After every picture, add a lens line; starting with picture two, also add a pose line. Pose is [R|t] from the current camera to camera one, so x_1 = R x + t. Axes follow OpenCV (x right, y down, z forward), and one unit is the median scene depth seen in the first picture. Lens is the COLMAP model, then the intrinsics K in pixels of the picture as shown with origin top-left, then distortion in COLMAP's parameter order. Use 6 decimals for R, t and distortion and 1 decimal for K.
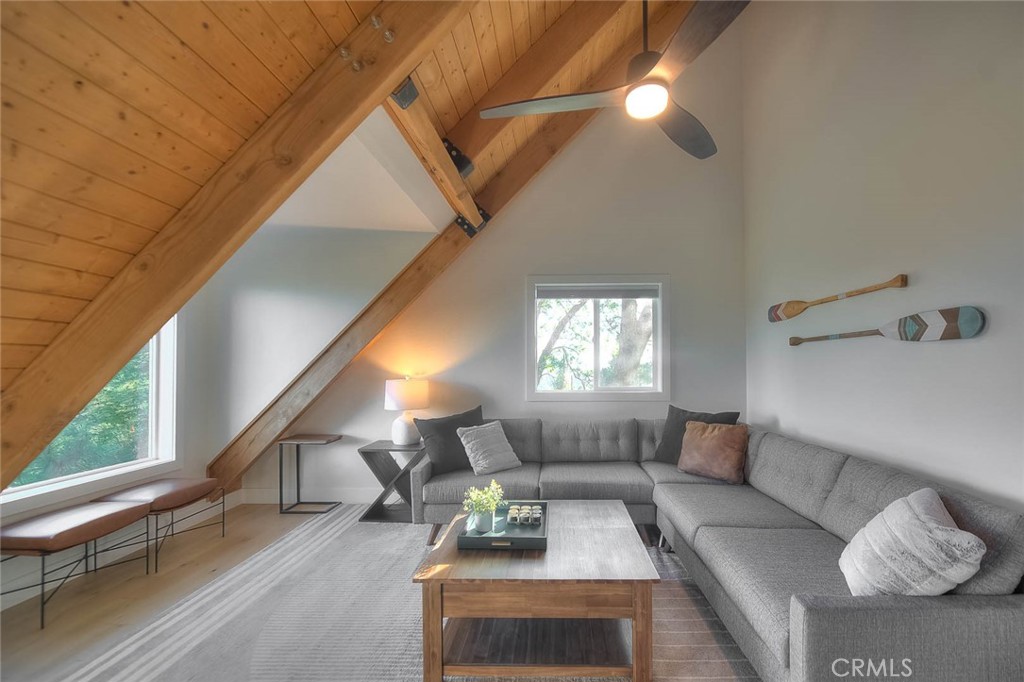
lens RADIAL K [[420.9, 0, 547.3], [0, 420.9, 364.4], [0, 0, 1]] dist [0.000452, 0.000099]
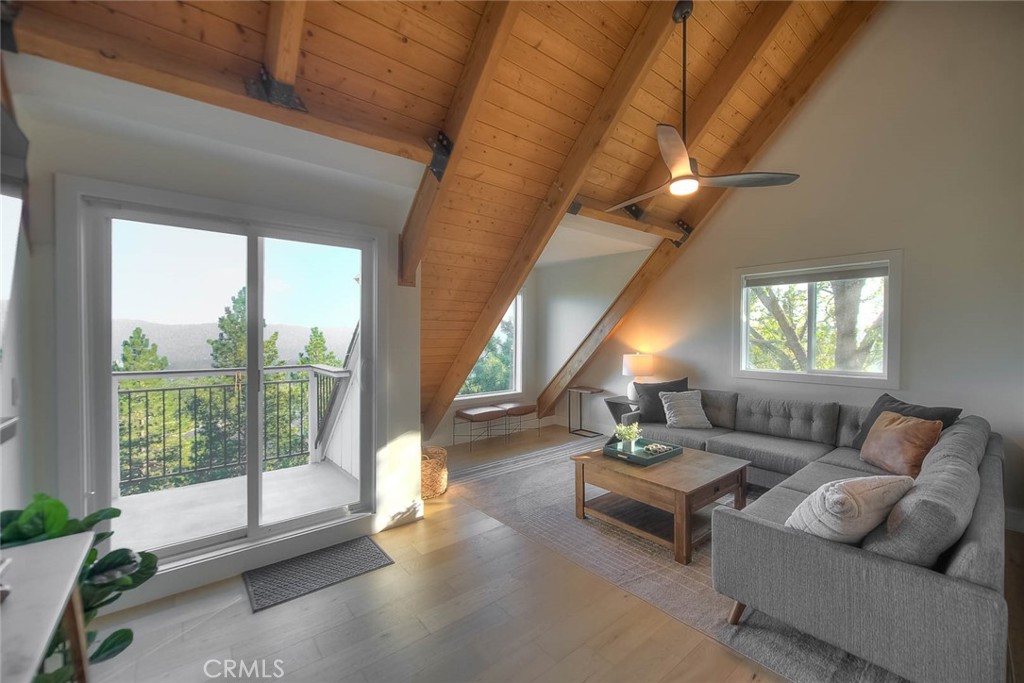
lens RADIAL K [[411.9, 0, 512.0], [0, 411.9, 341.5], [0, 0, 1]] dist [-0.000591, -0.000121]
pose [[0.651663, 0.016399, -0.758332, 0.473026], [0.000222, 0.999762, 0.021810, -0.041037], [0.758509, -0.014381, 0.651504, -0.231345]]
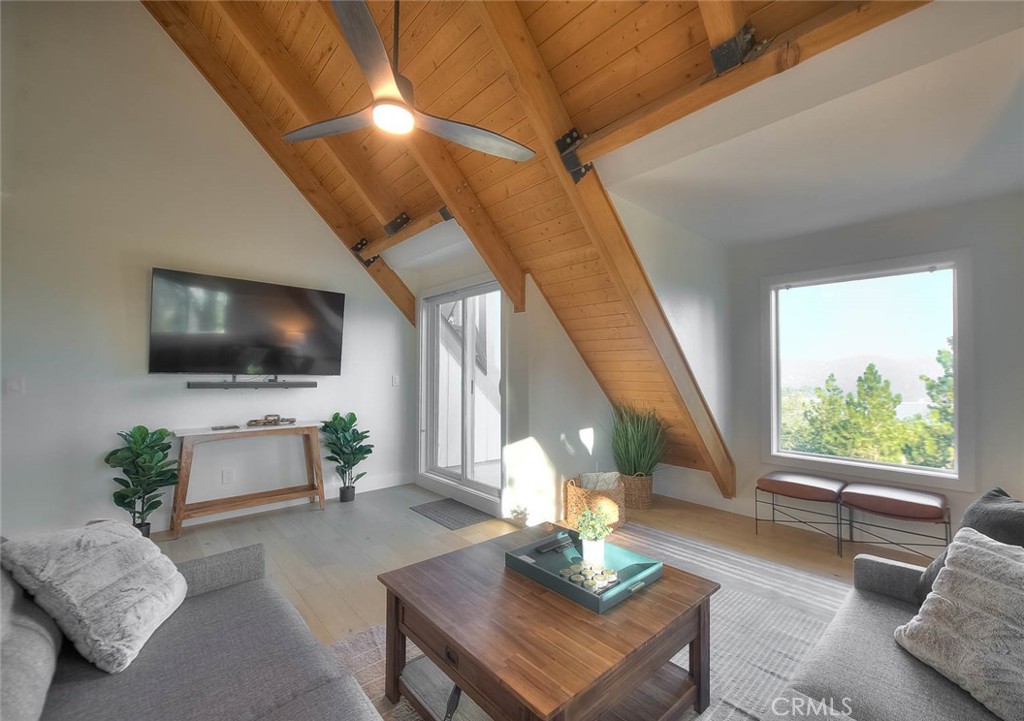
lens RADIAL K [[431.8, 0, 538.7], [0, 431.8, 363.3], [0, 0, 1]] dist [0.000218, 0.000046]
pose [[-0.711249, -0.012219, -0.702834, 0.345891], [0.002546, 0.999798, -0.019959, 0.004765], [0.702936, -0.015985, -0.711074, 0.971153]]
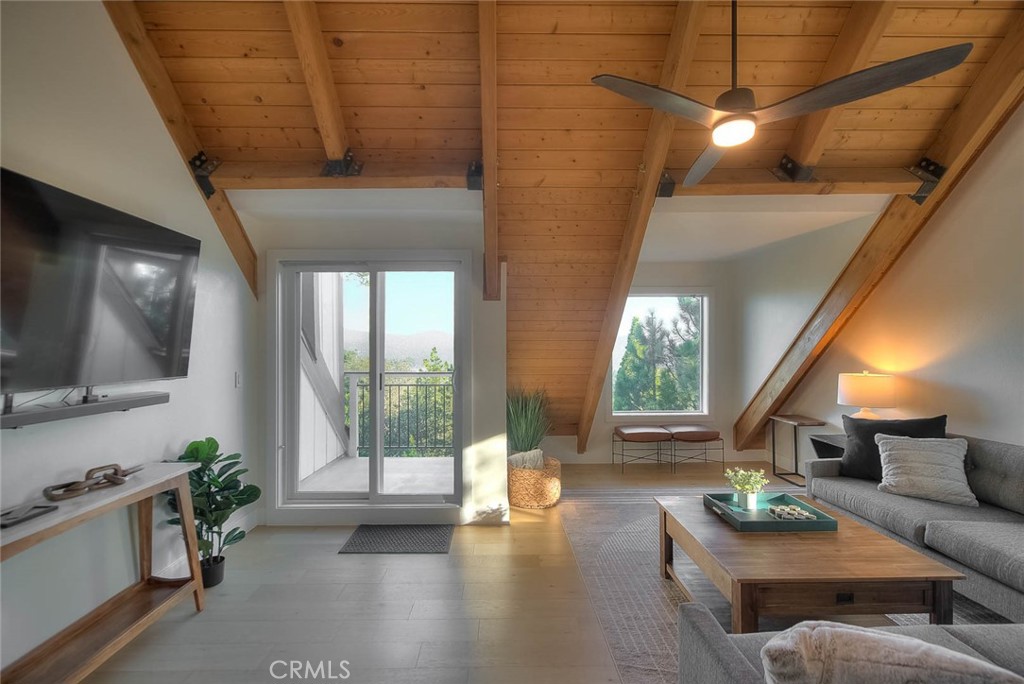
lens RADIAL K [[421.9, 0, 503.6], [0, 421.9, 345.4], [0, 0, 1]] dist [0.001276, 0.000037]
pose [[0.039615, 0.005878, -0.999198, 0.623050], [0.007570, 0.999952, 0.006182, -0.043803], [0.999186, -0.007809, 0.039569, 0.173280]]
